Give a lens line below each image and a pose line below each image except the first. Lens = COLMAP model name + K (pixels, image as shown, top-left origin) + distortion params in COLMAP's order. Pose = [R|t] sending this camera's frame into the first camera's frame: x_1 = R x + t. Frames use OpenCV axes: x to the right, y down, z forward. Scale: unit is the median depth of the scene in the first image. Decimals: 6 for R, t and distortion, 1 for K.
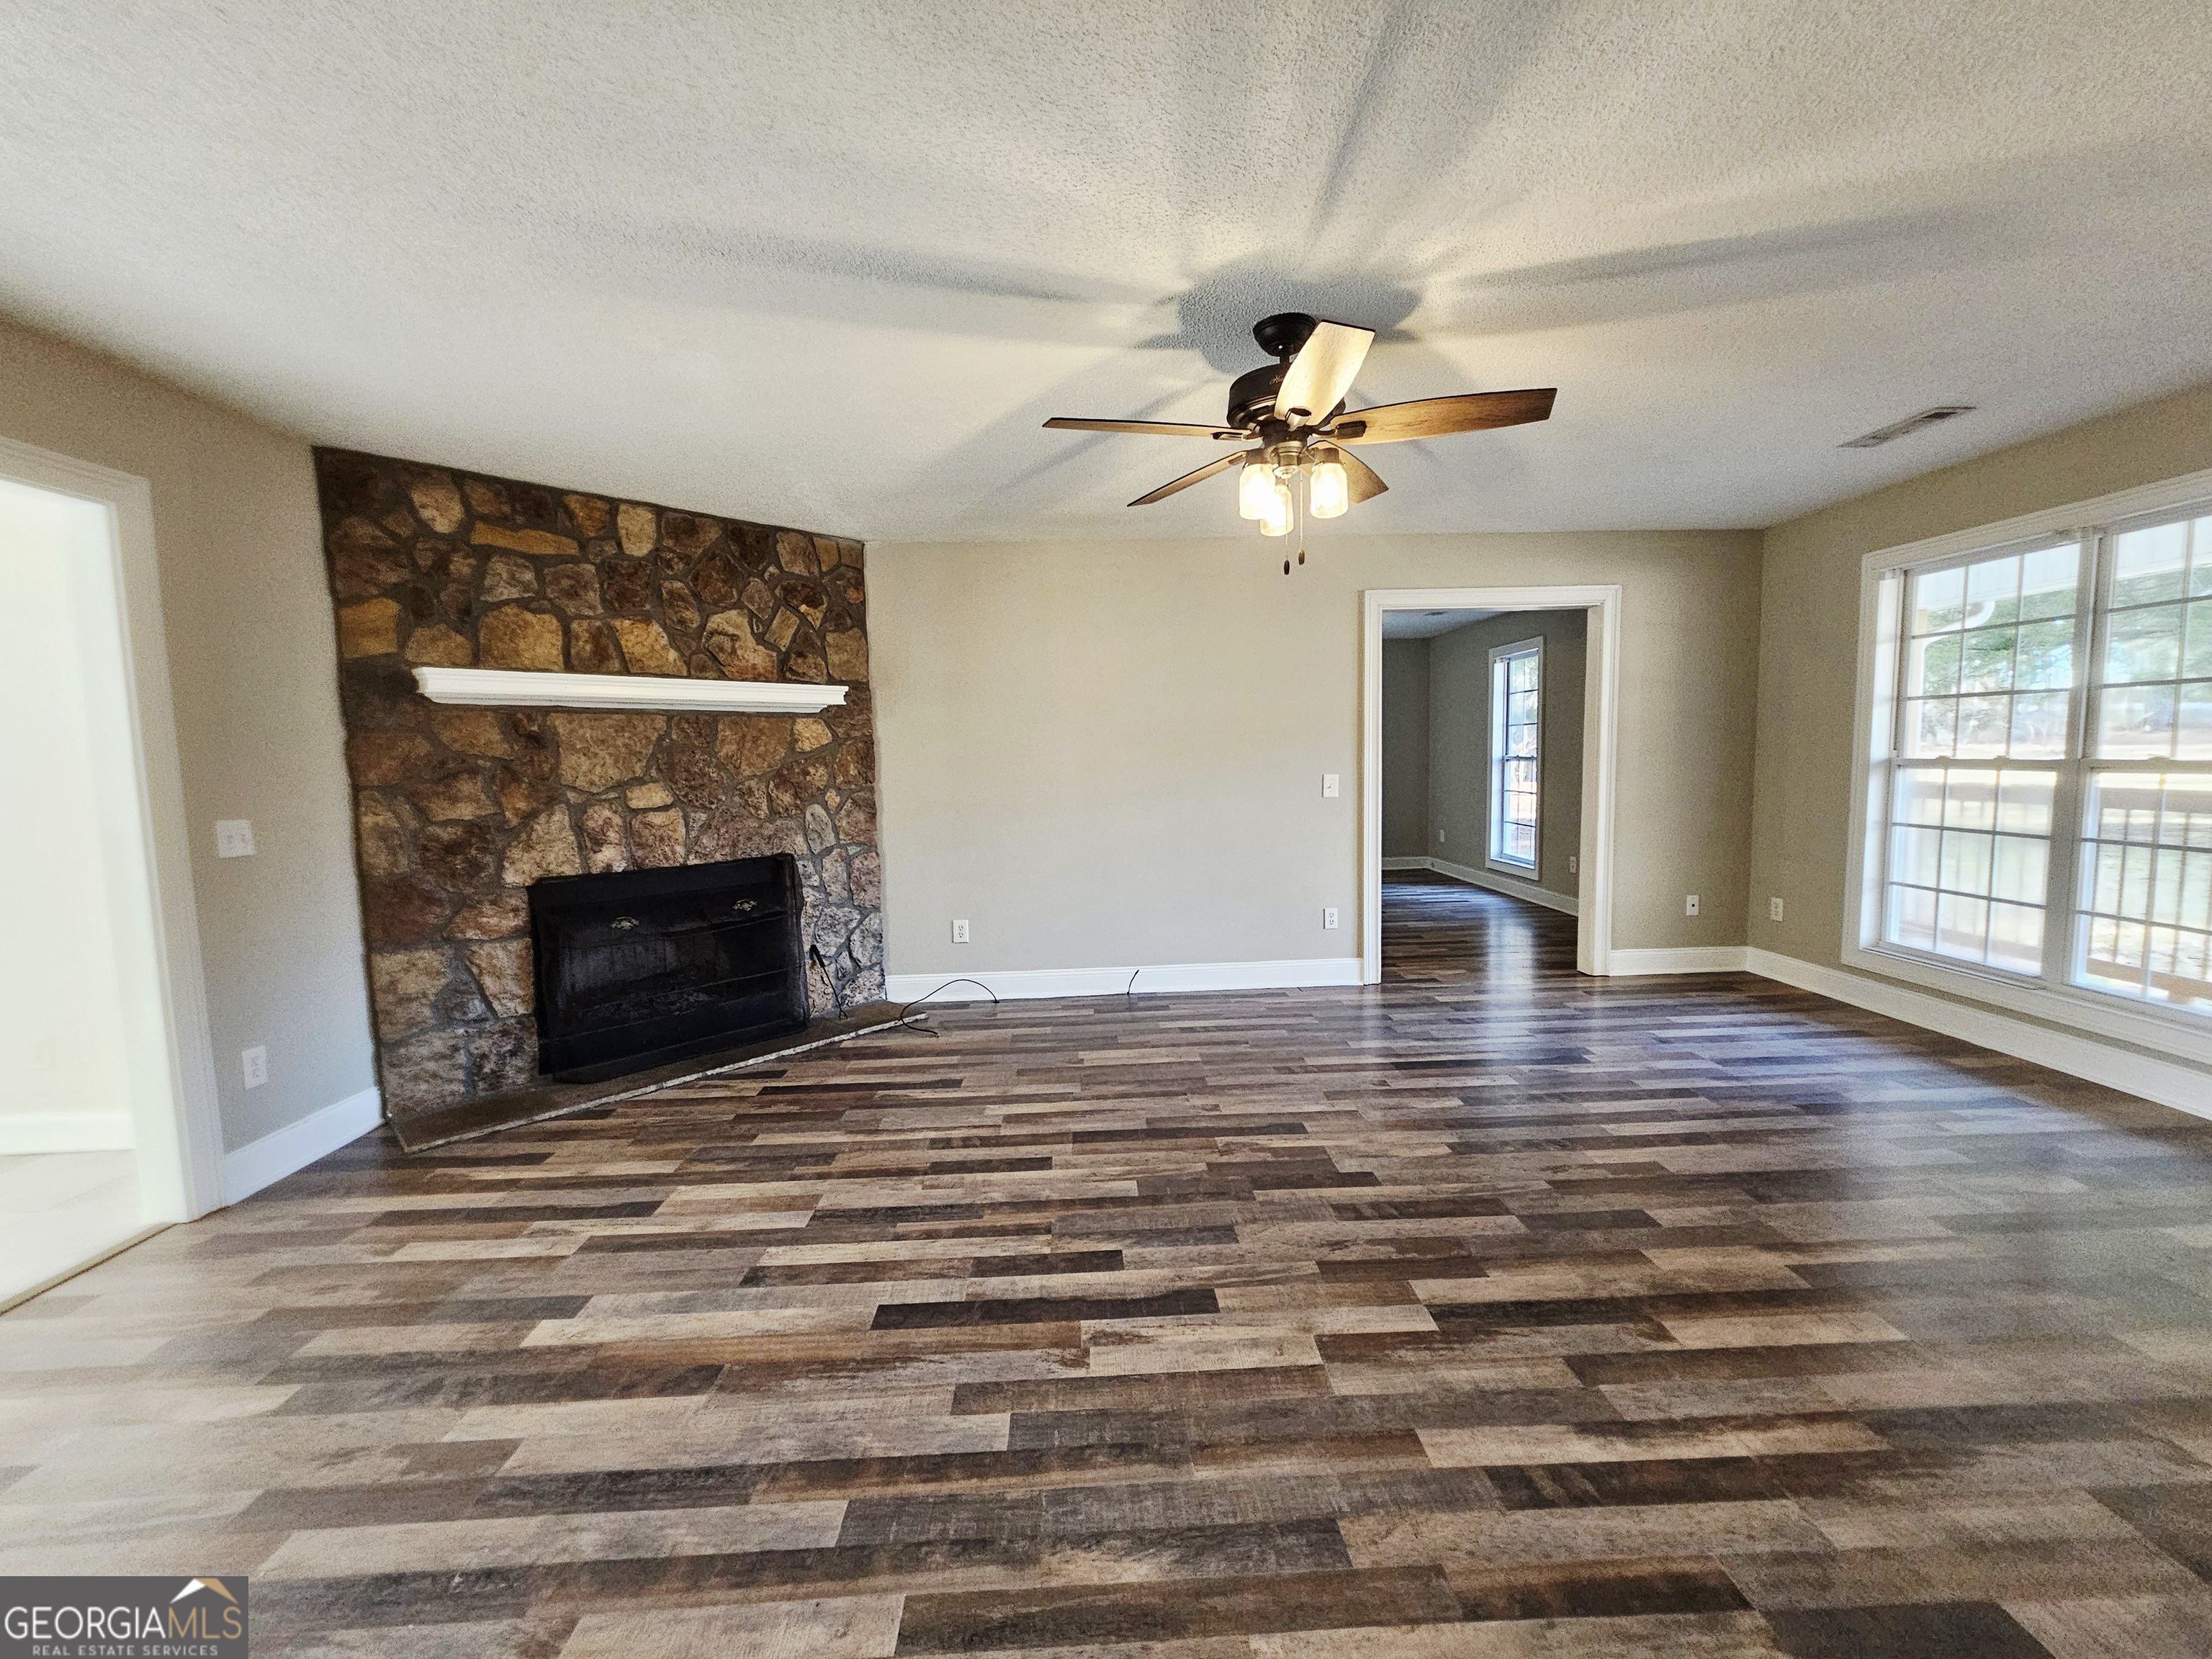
lens RADIAL K [[903.3, 0, 1107.5], [0, 903.3, 837.5], [0, 0, 1]] dist [-0.002240, 0.001580]
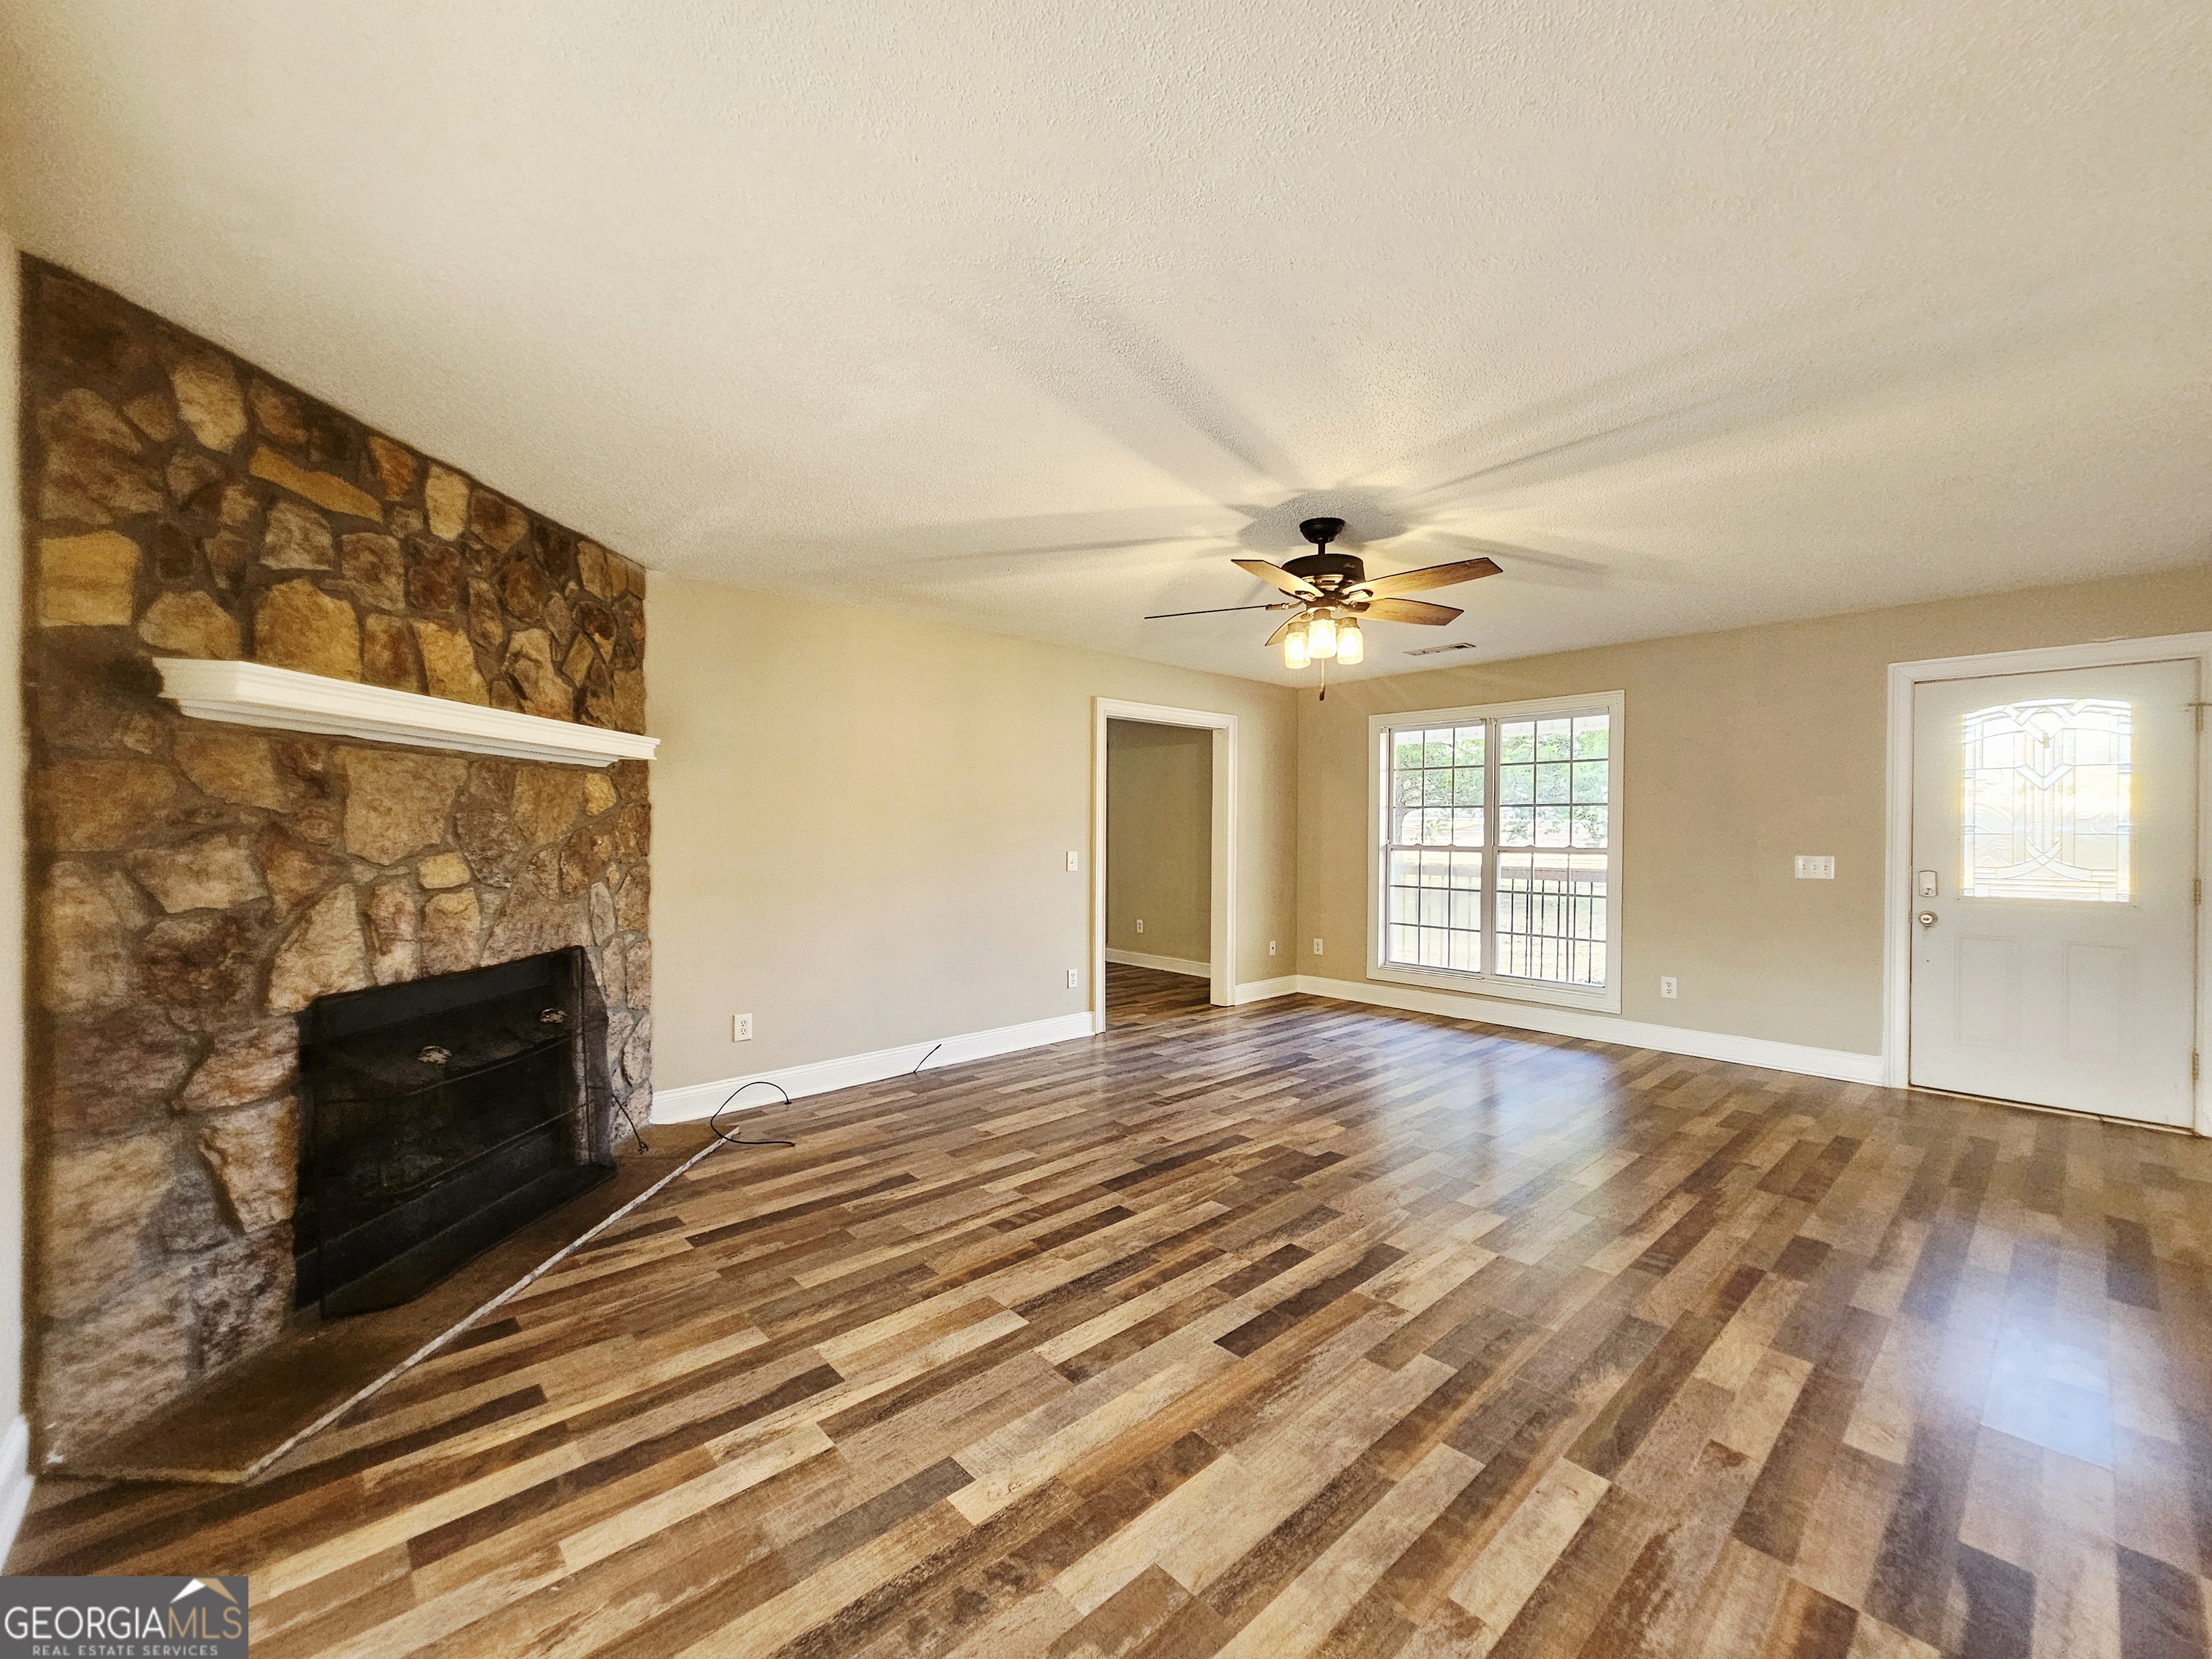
lens RADIAL K [[903.3, 0, 1110.0], [0, 903.3, 839.5], [0, 0, 1]] dist [-0.002240, 0.001580]
pose [[0.759493, 0.018026, 0.650265, -0.678185], [0.039116, 0.996542, -0.073312, 0.002004], [-0.649338, 0.081116, 0.756162, 0.149061]]
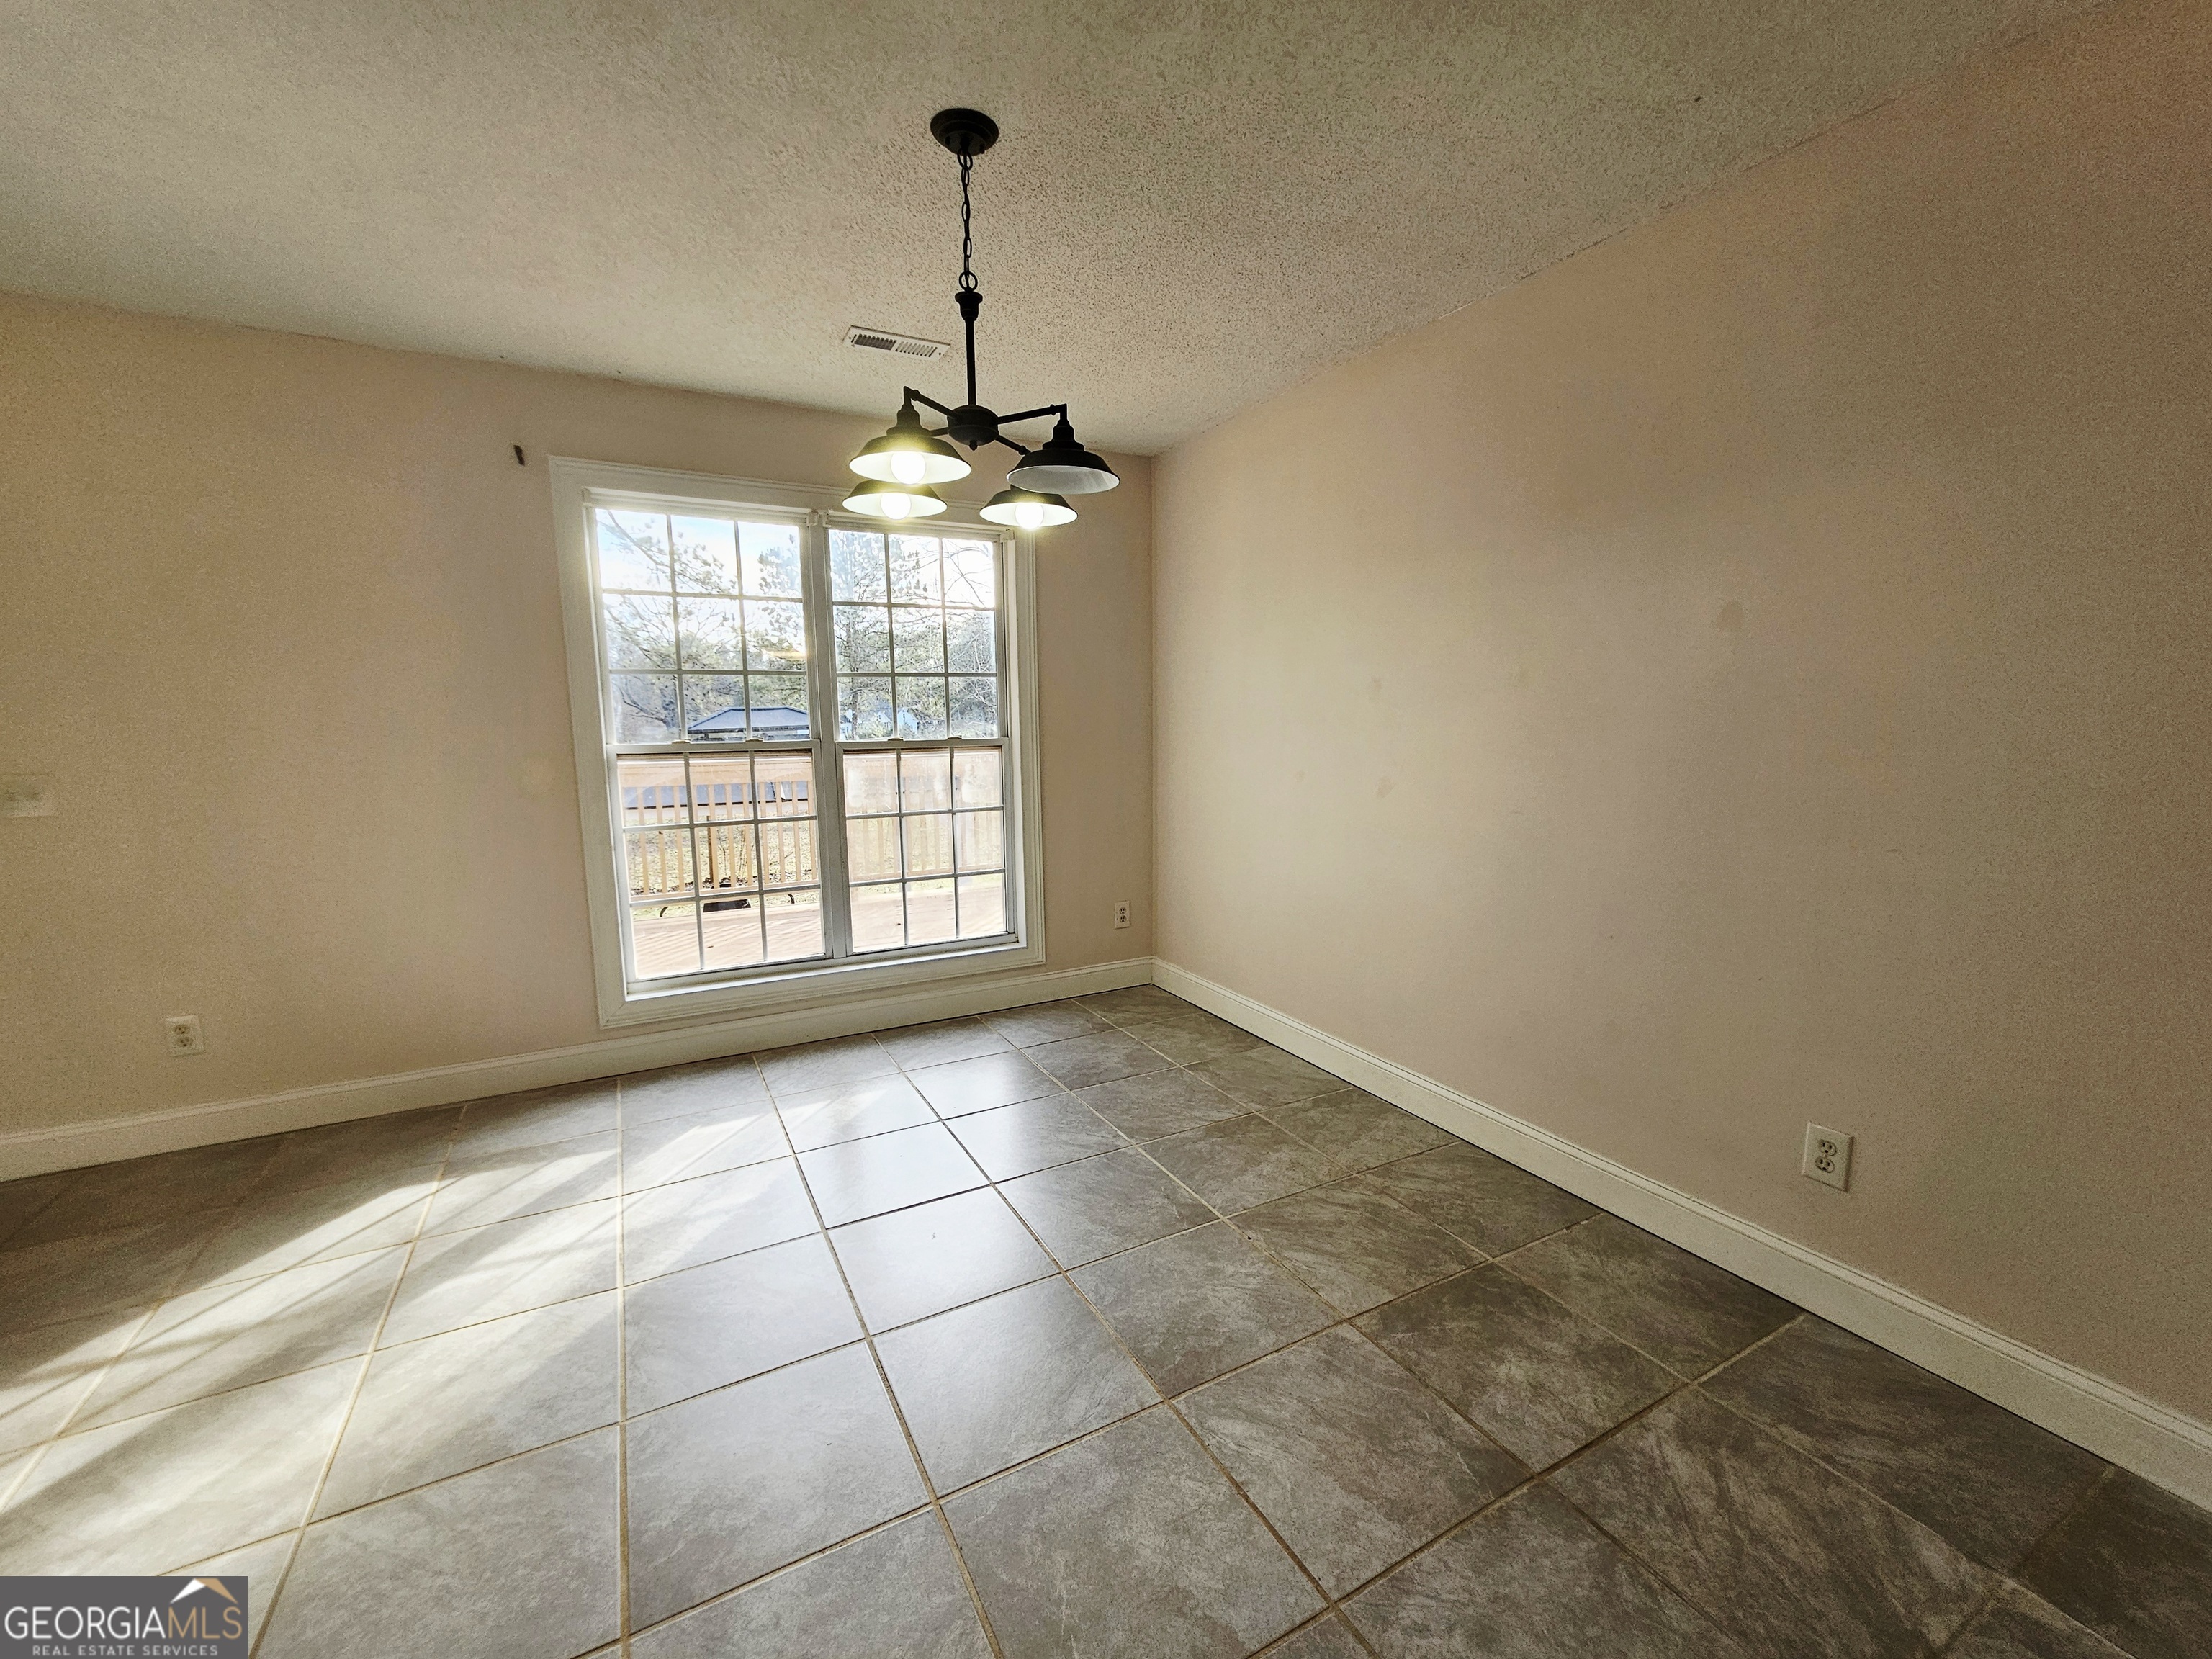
lens RADIAL K [[903.3, 0, 1106.5], [0, 903.3, 837.8], [0, 0, 1]] dist [-0.002240, 0.001580]
pose [[-0.438025, -0.104673, 0.892848, -0.024392], [0.095363, 0.982183, 0.161931, -0.124635], [-0.893890, 0.156075, -0.420239, 1.217714]]
